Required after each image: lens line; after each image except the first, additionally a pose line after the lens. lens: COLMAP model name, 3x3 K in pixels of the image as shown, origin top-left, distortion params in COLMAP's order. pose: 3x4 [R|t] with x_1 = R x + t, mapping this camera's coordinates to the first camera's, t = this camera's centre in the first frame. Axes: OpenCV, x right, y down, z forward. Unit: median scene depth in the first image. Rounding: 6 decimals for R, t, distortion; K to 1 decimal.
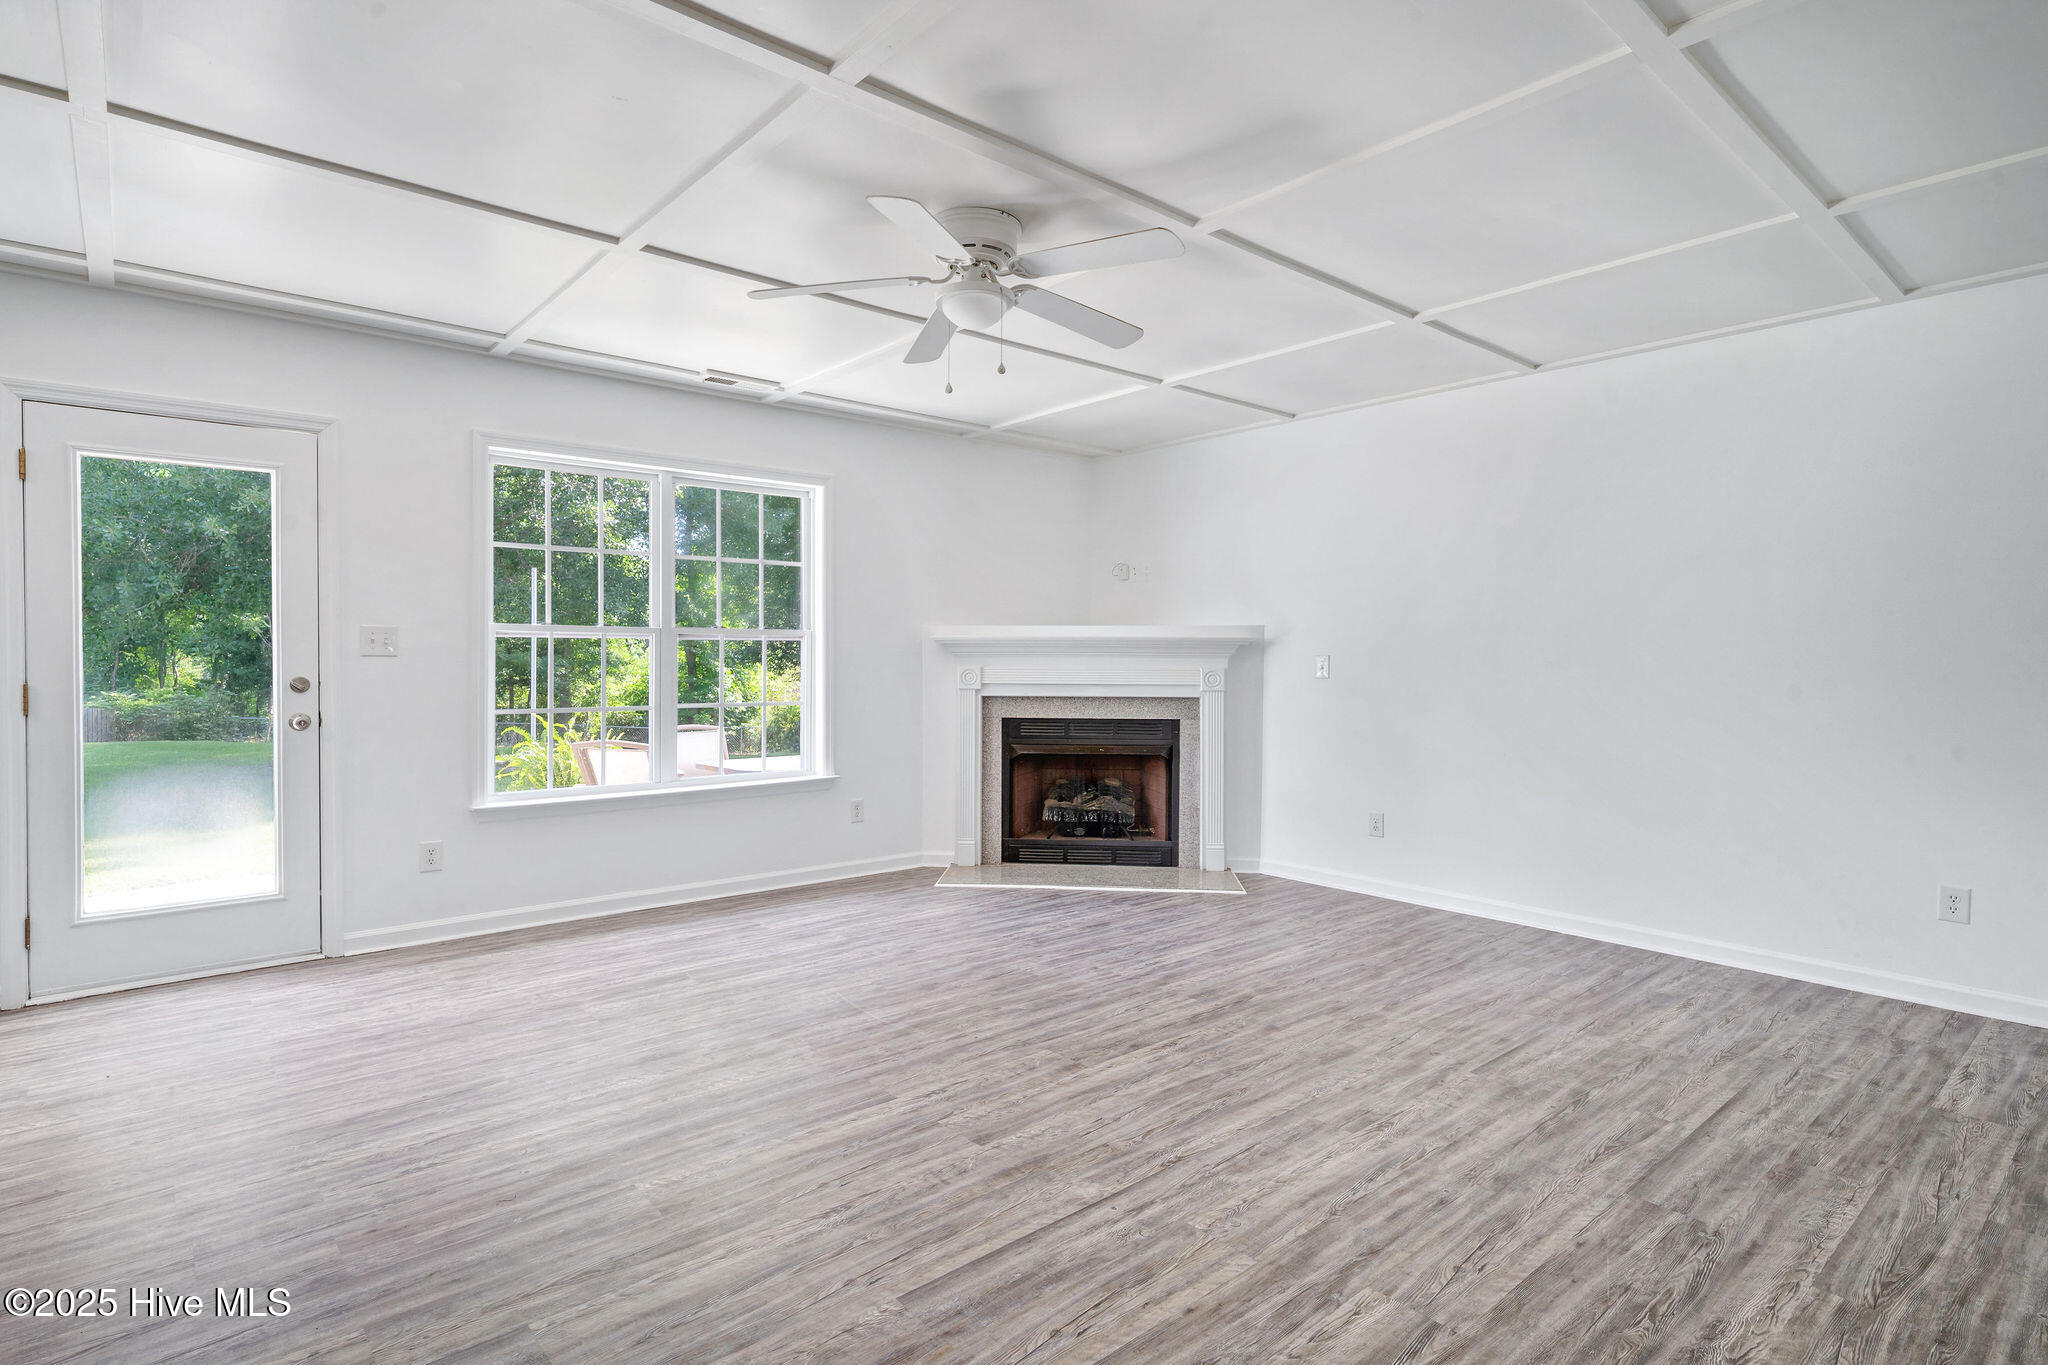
lens RADIAL K [[1026.5, 0, 1035.4], [0, 1026.5, 664.3], [0, 0, 1]] dist [0.002825, 0.000348]
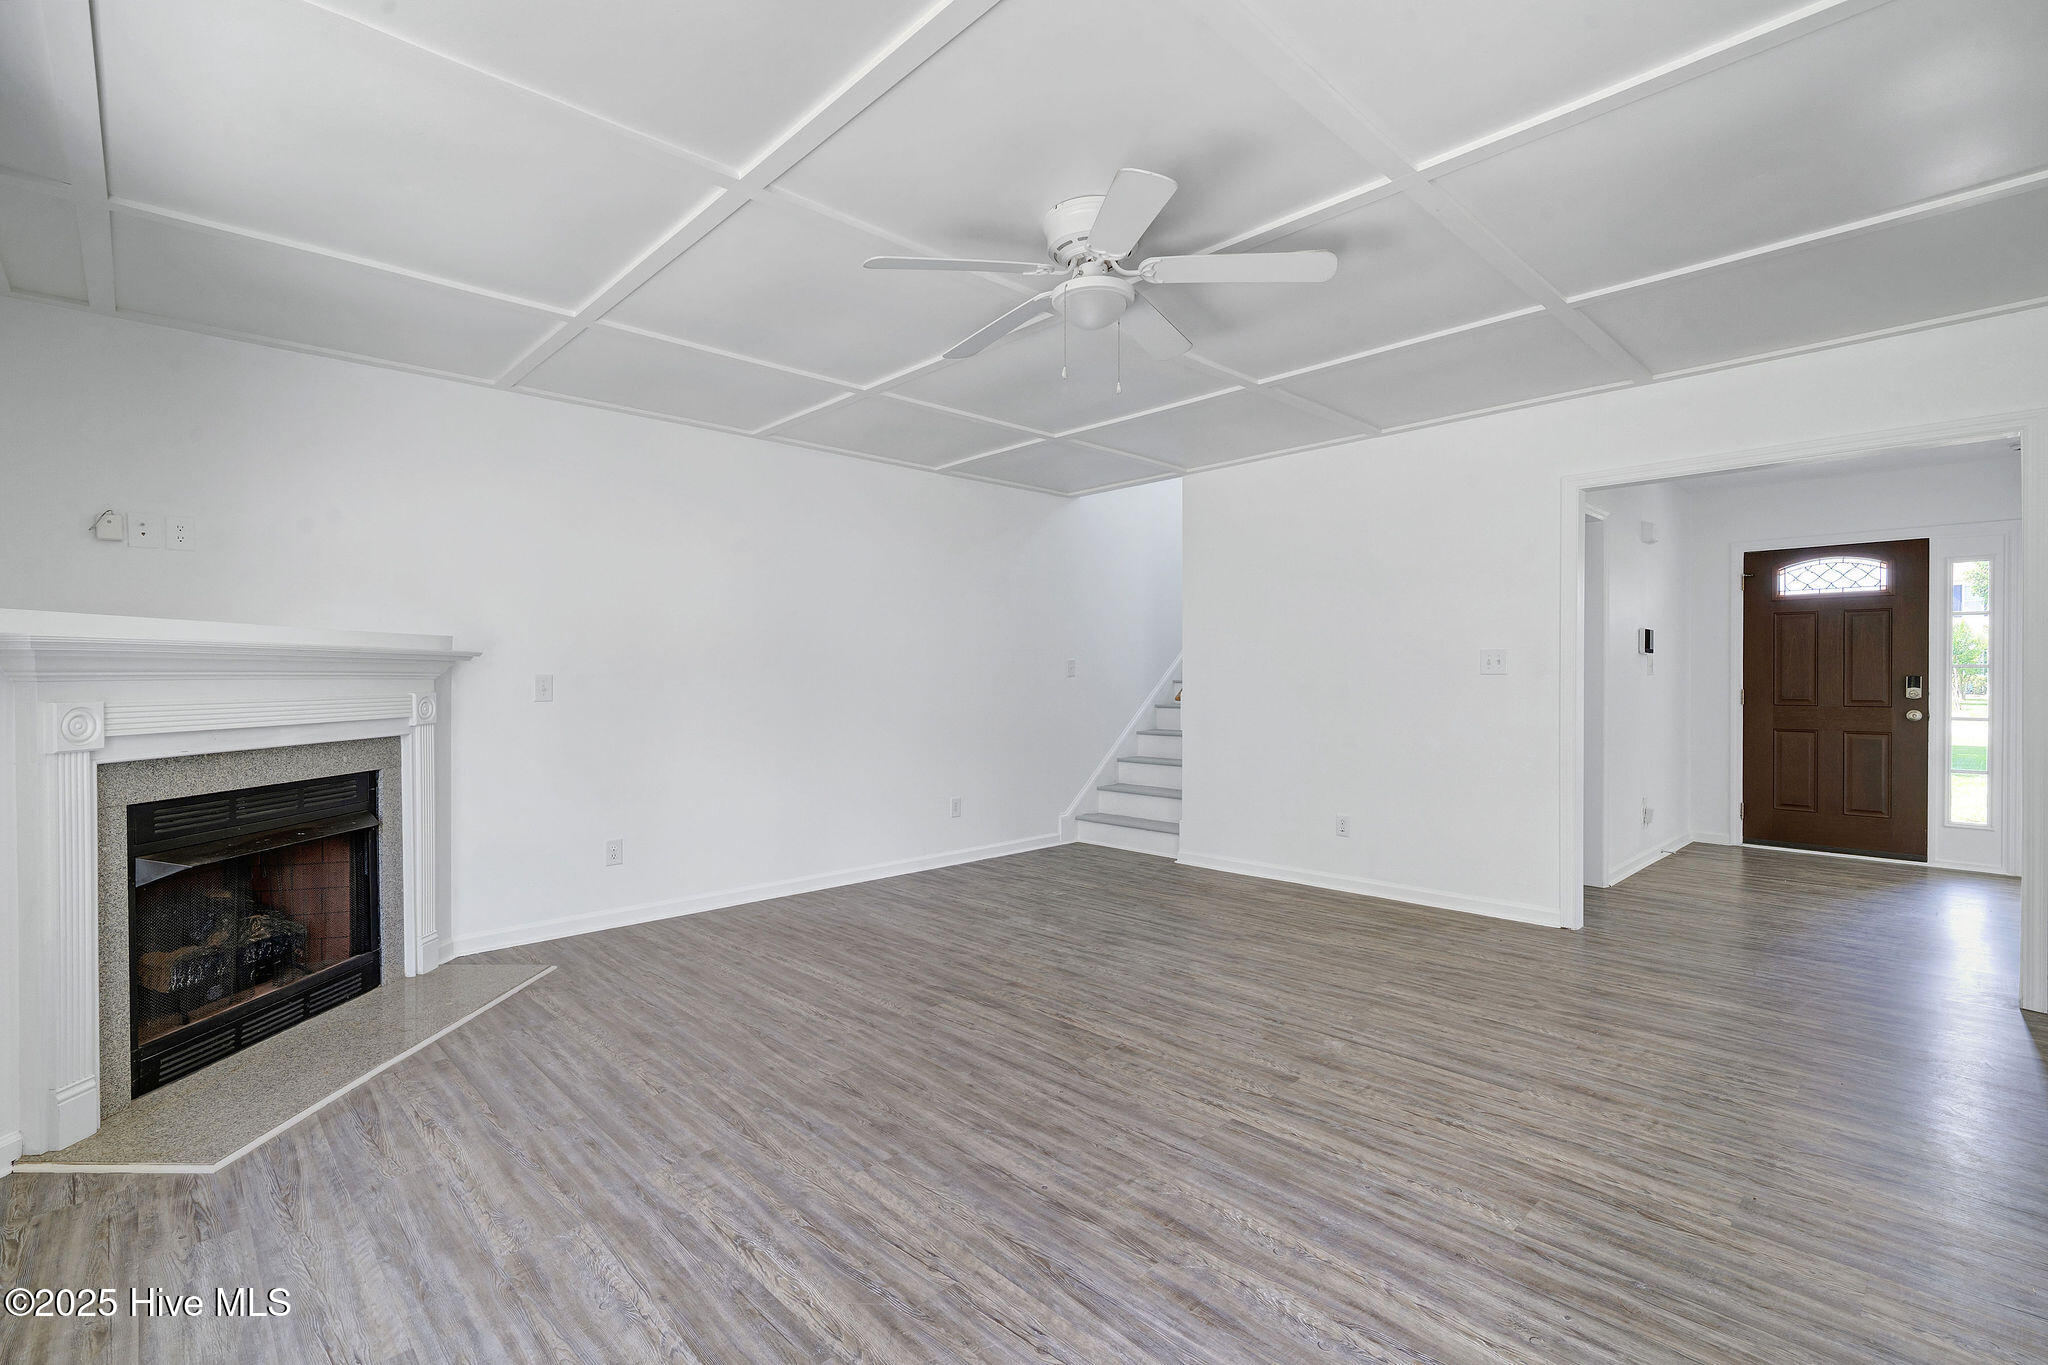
lens RADIAL K [[935.1, 0, 1026.8], [0, 935.1, 681.6], [0, 0, 1]] dist [0.001652, 0.000787]
pose [[-0.048109, -0.010941, 0.998782, -0.842899], [0.011847, 0.999863, 0.011524, -0.010096], [-0.998772, 0.012387, -0.047973, 1.019868]]
